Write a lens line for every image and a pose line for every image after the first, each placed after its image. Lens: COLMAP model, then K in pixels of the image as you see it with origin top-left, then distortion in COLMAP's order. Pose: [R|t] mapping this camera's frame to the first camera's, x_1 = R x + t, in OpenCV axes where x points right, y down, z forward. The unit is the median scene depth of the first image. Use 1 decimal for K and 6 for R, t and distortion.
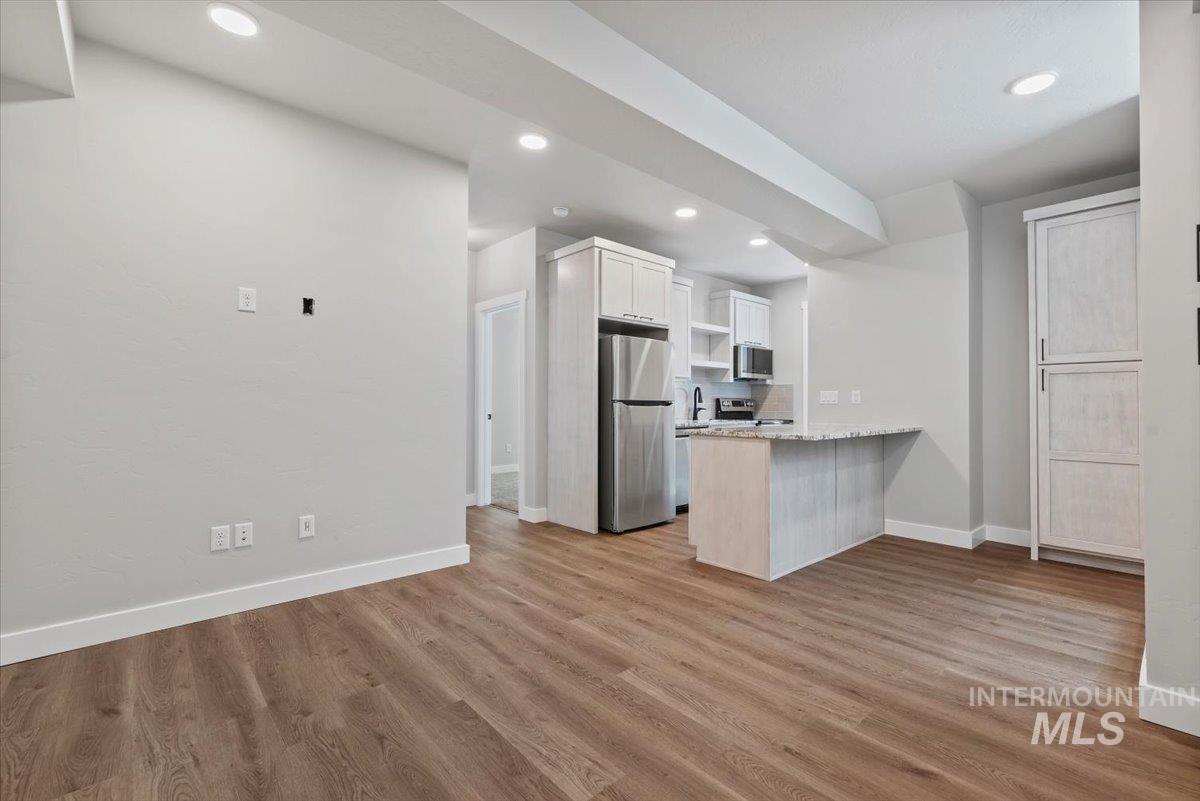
lens RADIAL K [[521.7, 0, 598.2], [0, 521.7, 396.9], [0, 0, 1]] dist [-0.002824, 0.000042]
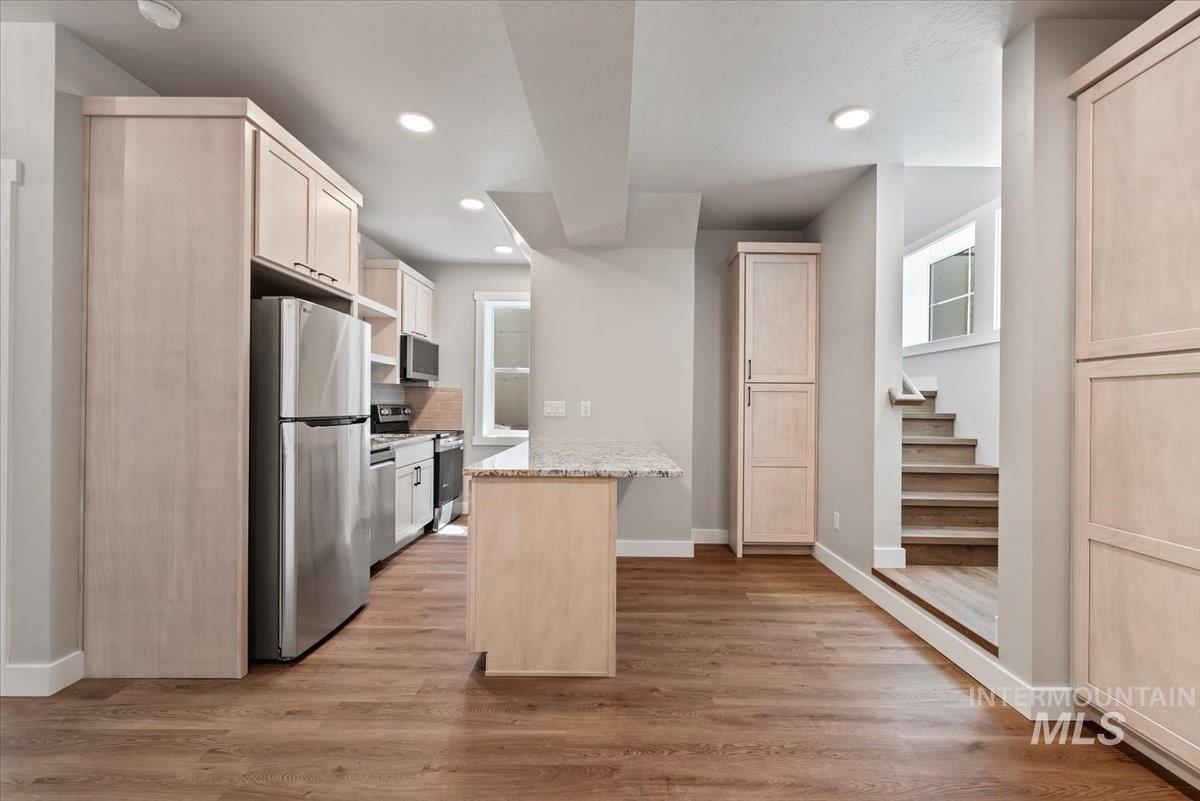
lens RADIAL K [[521.7, 0, 604.5], [0, 521.7, 400.8], [0, 0, 1]] dist [-0.002824, 0.000042]
pose [[0.657240, 0.004241, 0.753670, -0.173855], [-0.017930, 0.999789, 0.010010, -0.025069], [-0.753468, -0.020092, 0.657177, 0.430794]]
